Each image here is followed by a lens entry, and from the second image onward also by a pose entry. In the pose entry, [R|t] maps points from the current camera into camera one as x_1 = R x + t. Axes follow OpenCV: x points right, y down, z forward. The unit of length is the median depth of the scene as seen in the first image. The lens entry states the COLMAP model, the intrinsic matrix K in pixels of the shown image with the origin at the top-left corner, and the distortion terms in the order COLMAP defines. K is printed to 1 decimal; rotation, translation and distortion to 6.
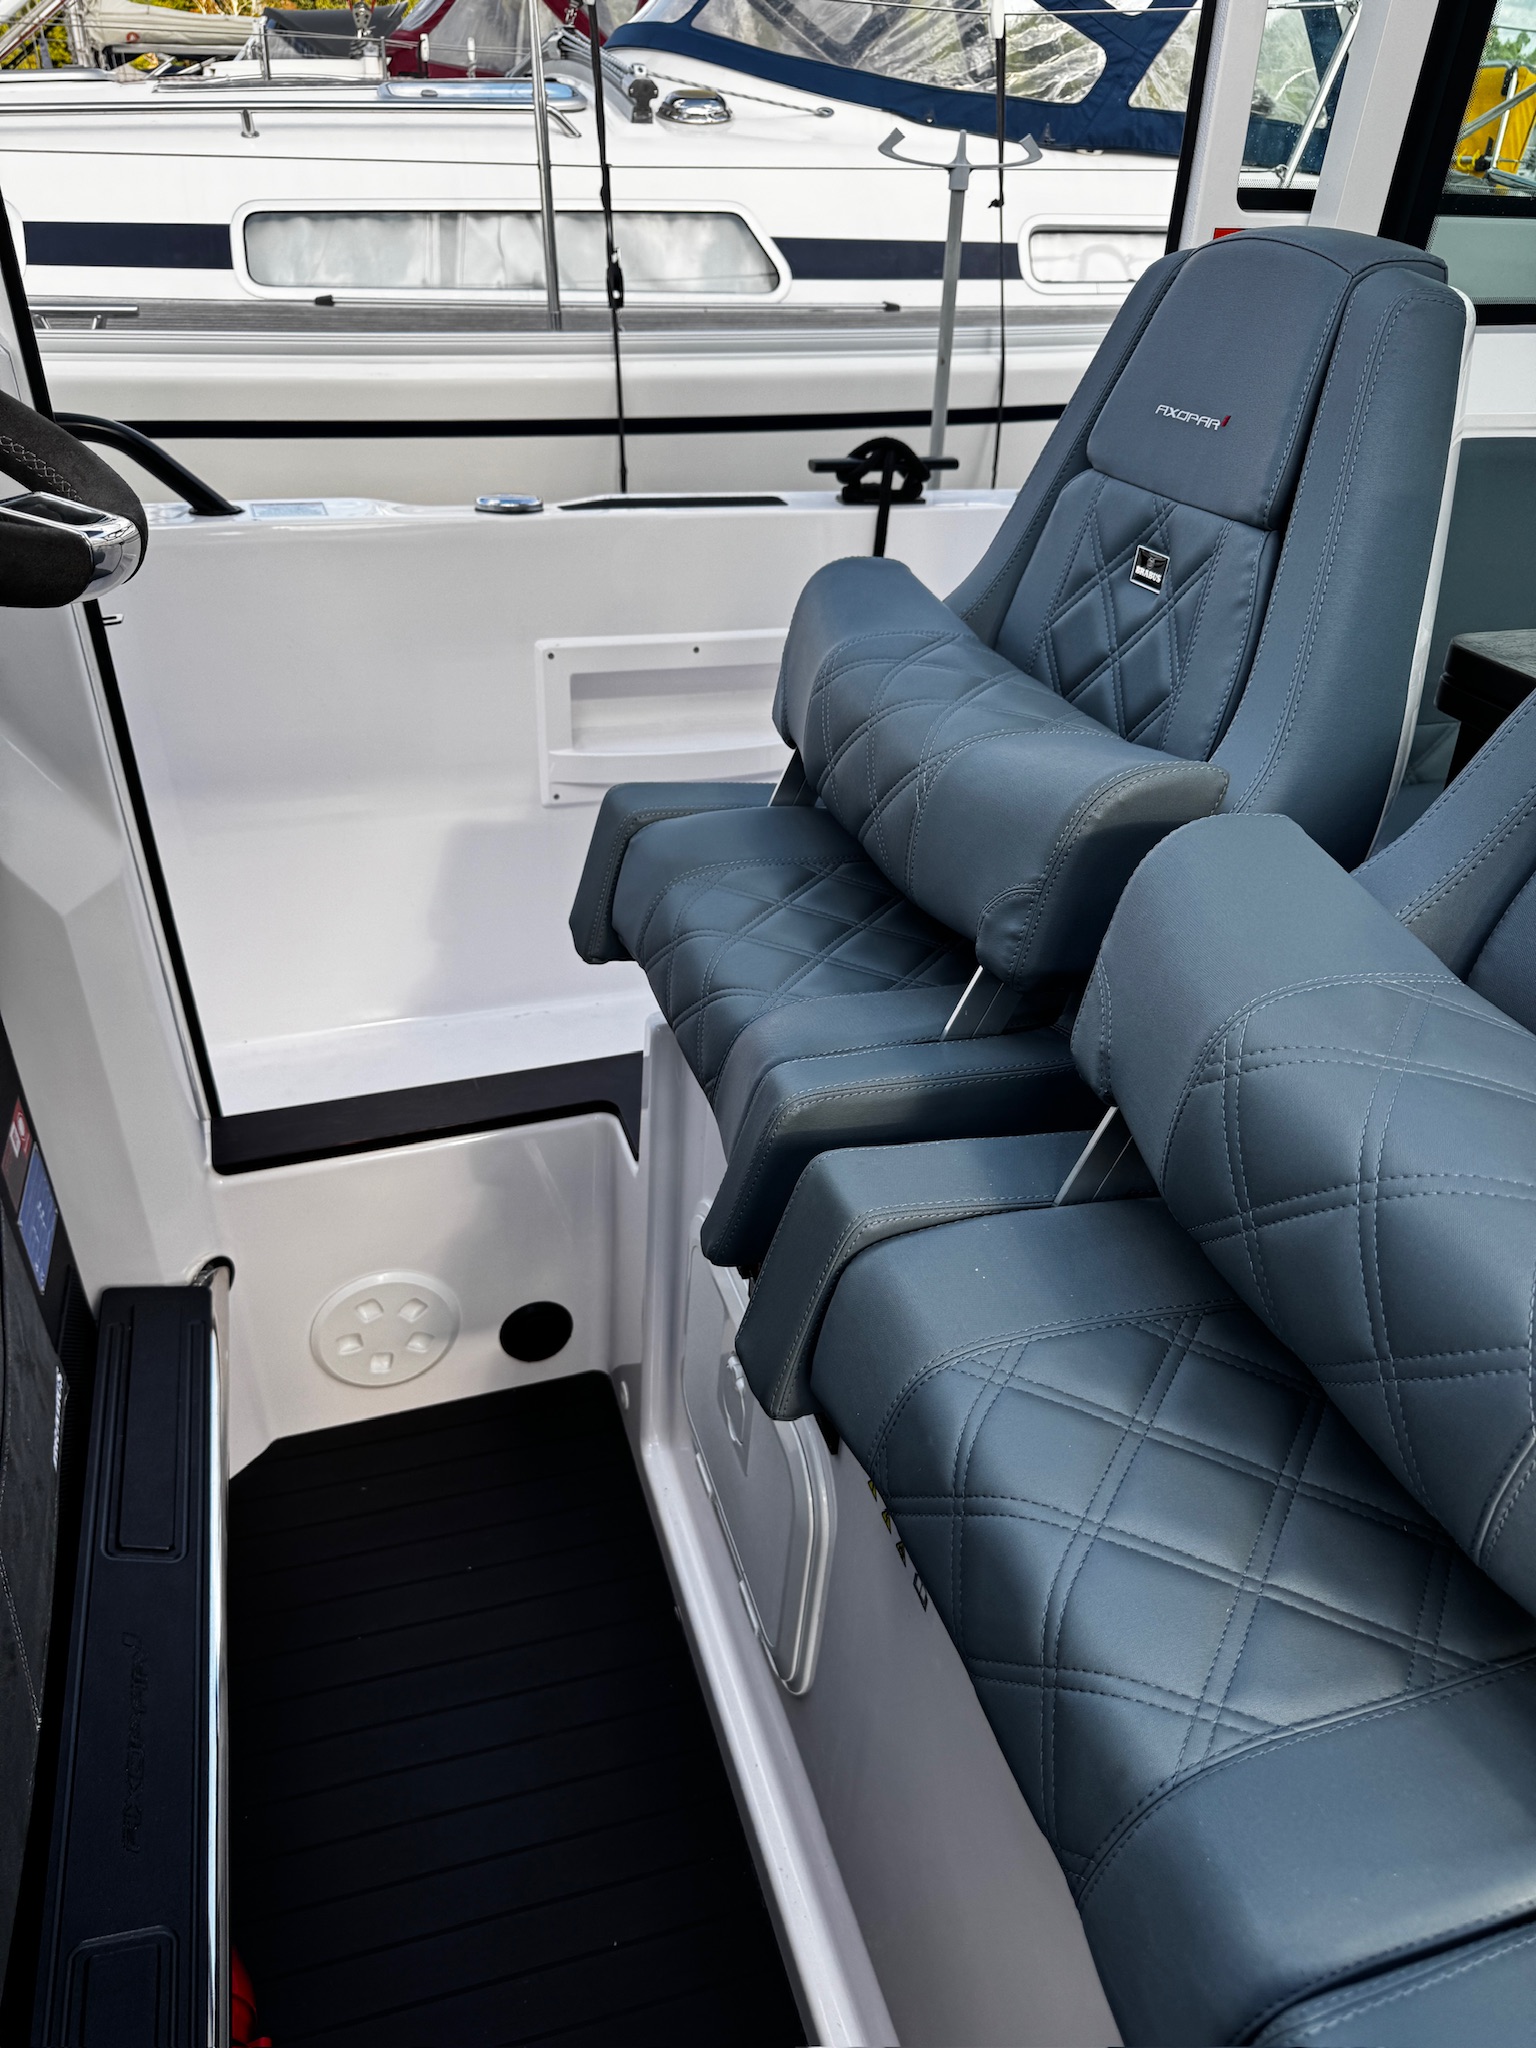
lens RADIAL K [[1485.4, 0, 768.0], [0, 1485.4, 1024.0], [0, 0, 1]] dist [0.070924, -0.092773]
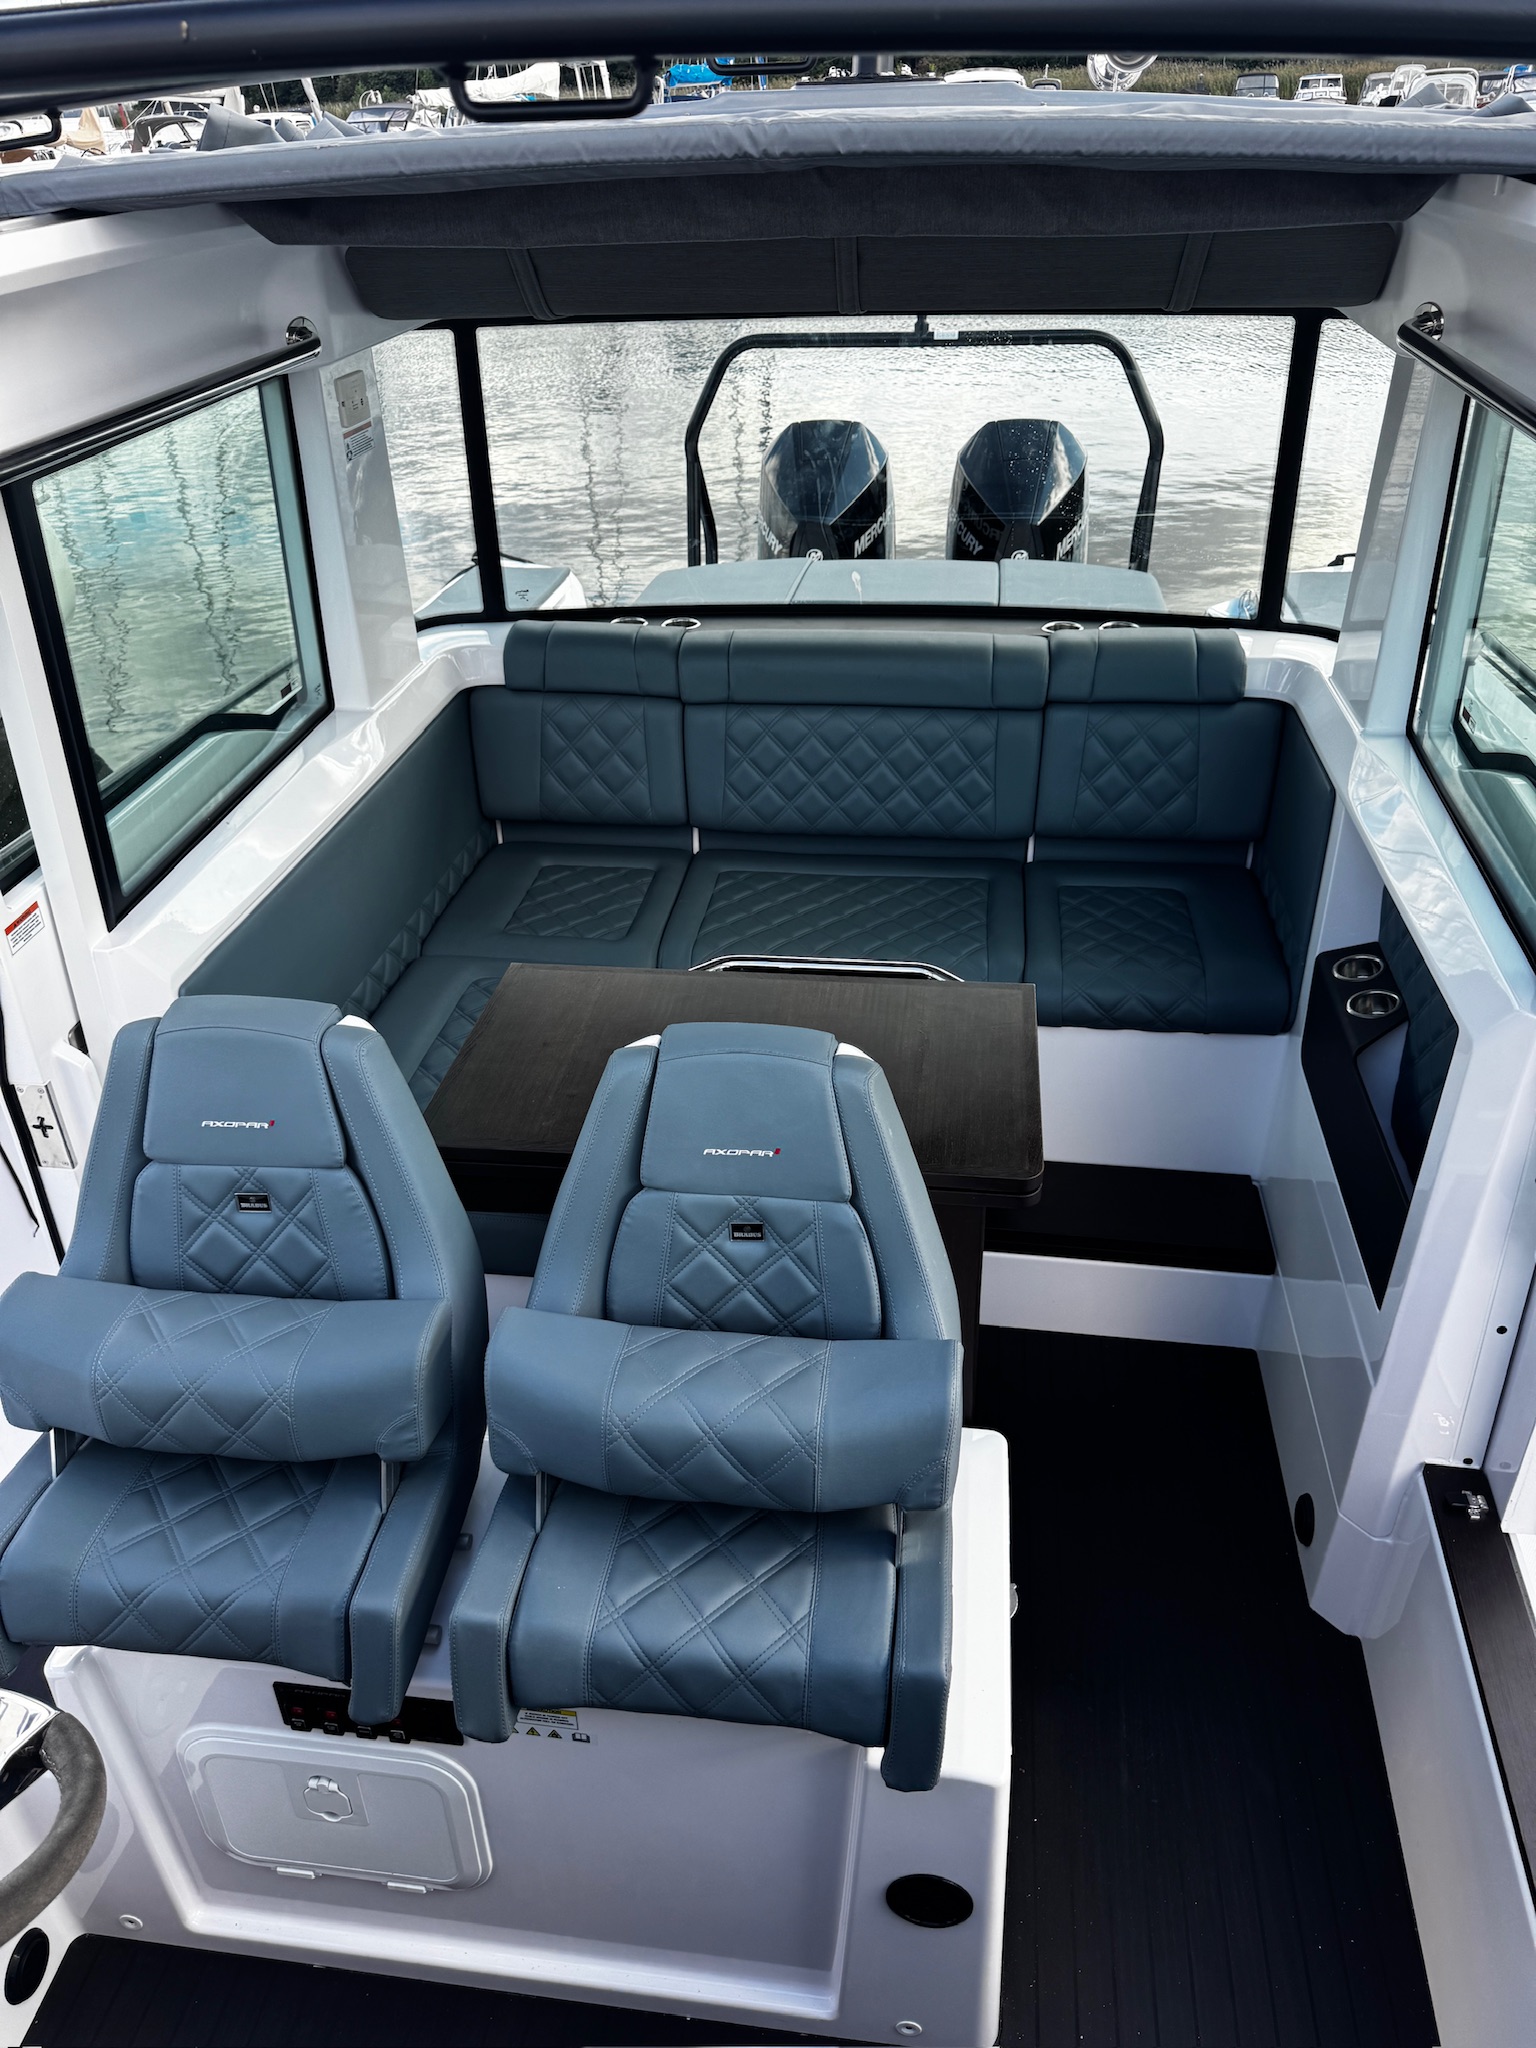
lens RADIAL K [[1485.4, 0, 768.0], [0, 1485.4, 1024.0], [0, 0, 1]] dist [0.070924, -0.092773]
pose [[0.412938, -0.507323, 0.756377, -0.691639], [0.490772, 0.823550, 0.284445, -0.701722], [-0.767219, 0.253750, 0.589055, -0.459836]]
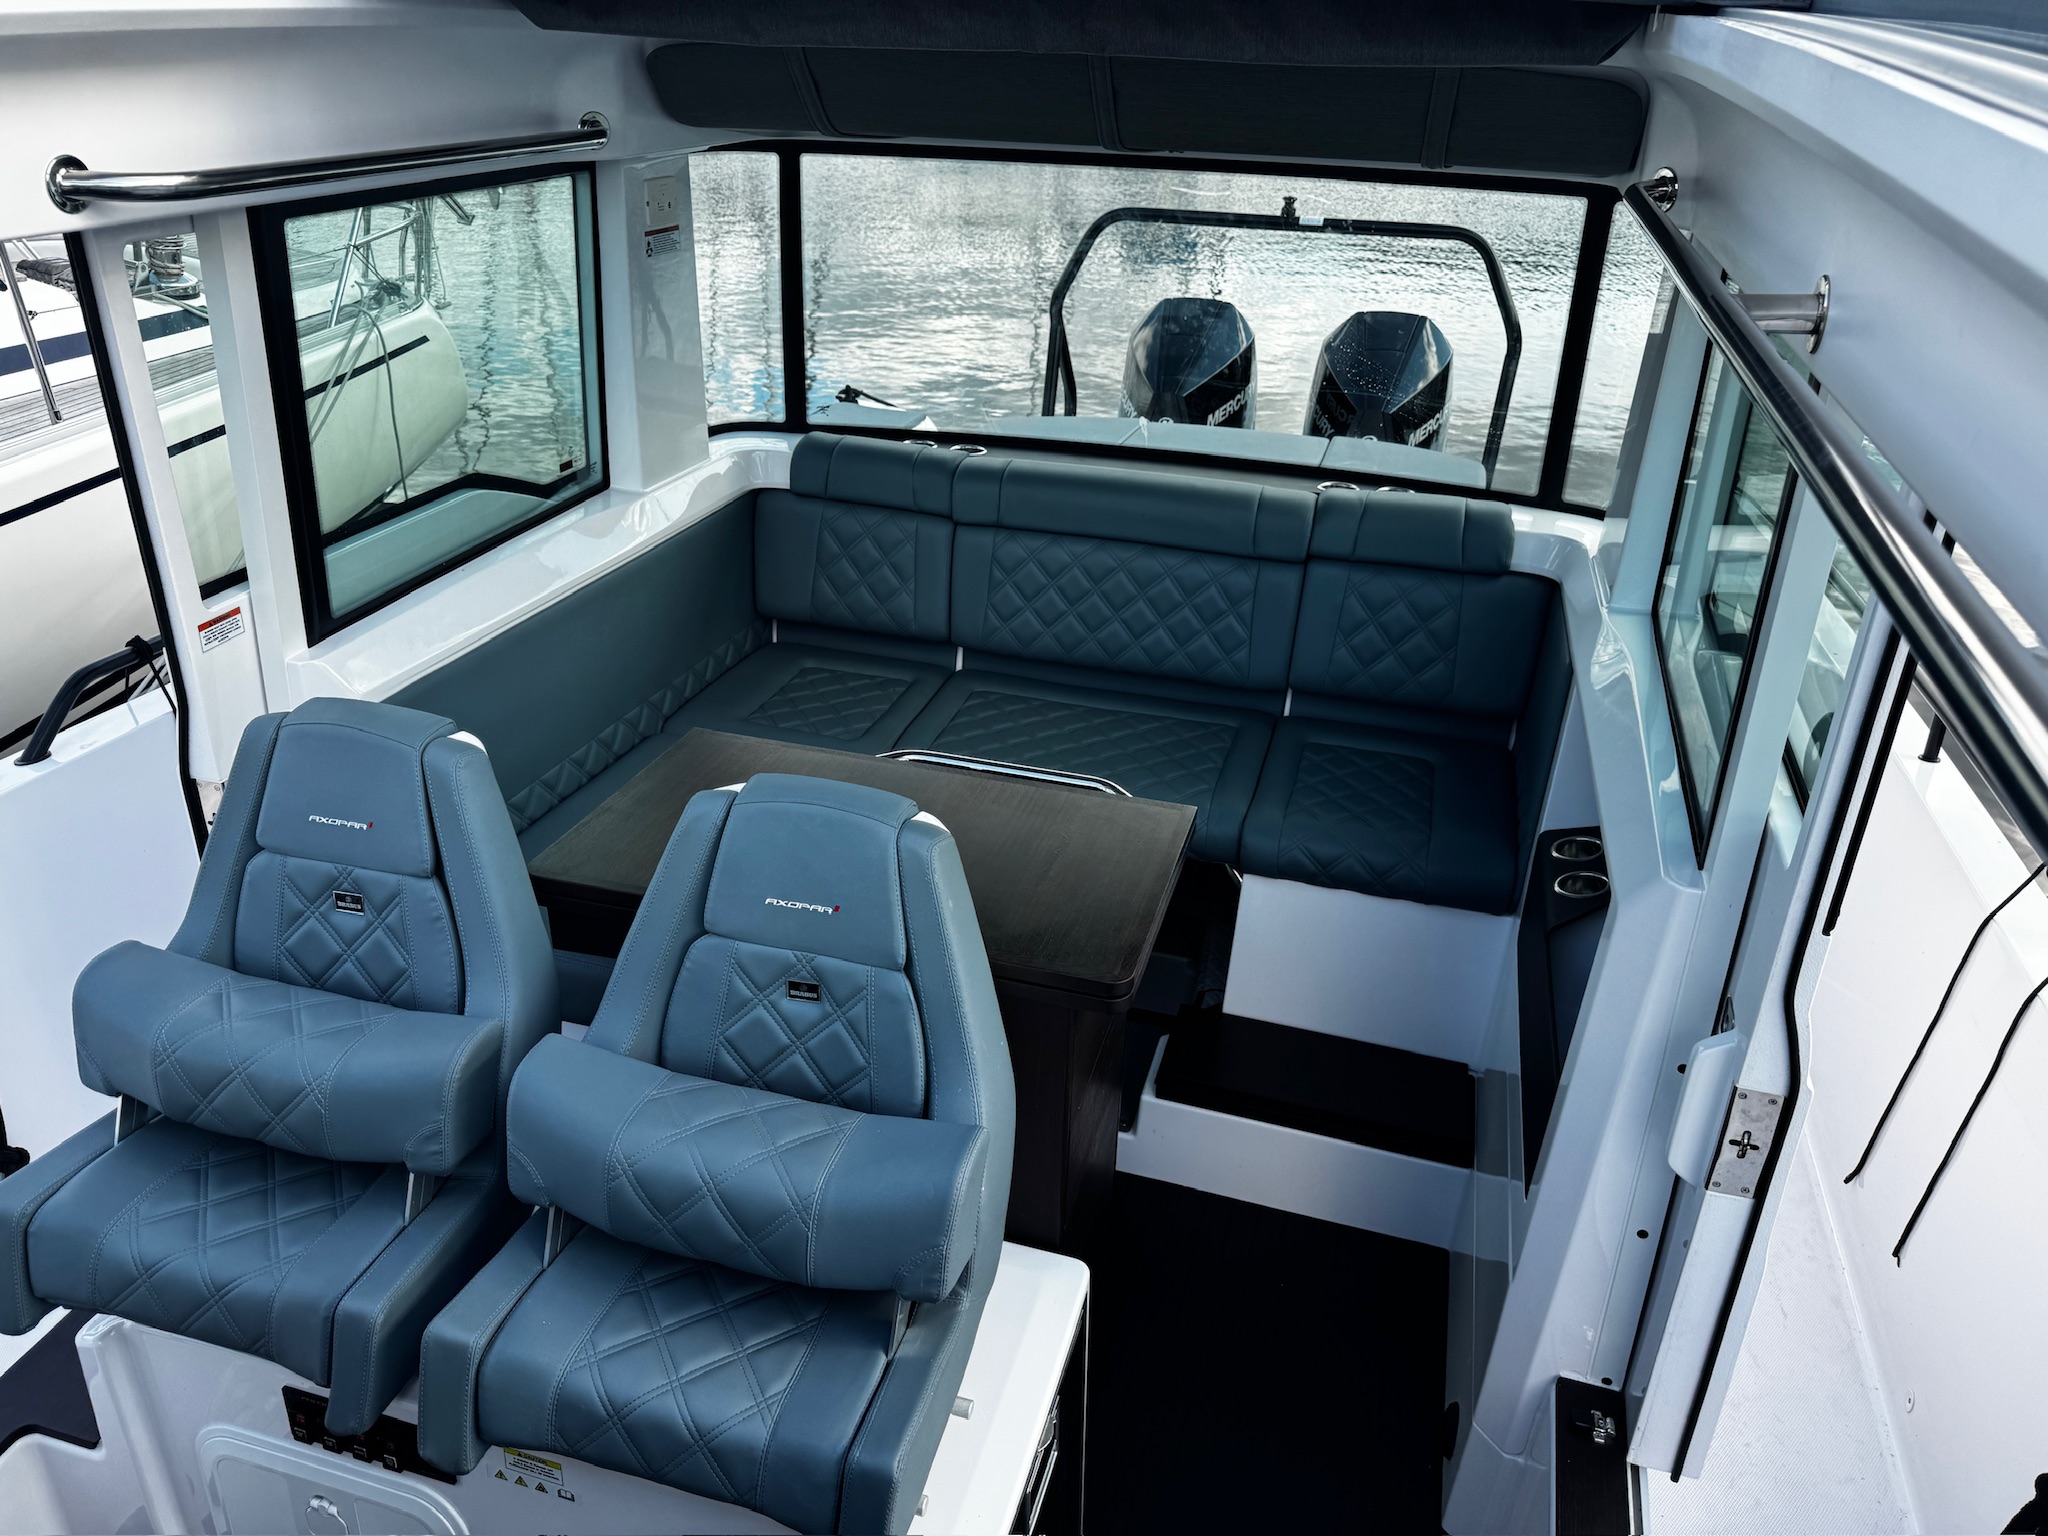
lens RADIAL K [[1485.4, 0, 1024.0], [0, 1485.4, 768.0], [0, 0, 1]] dist [0.070924, -0.092773]
pose [[0.548476, -0.375280, 0.747221, -0.557606], [0.406831, 0.900491, 0.153635, -0.419974], [-0.730522, 0.219728, 0.646573, -0.693667]]
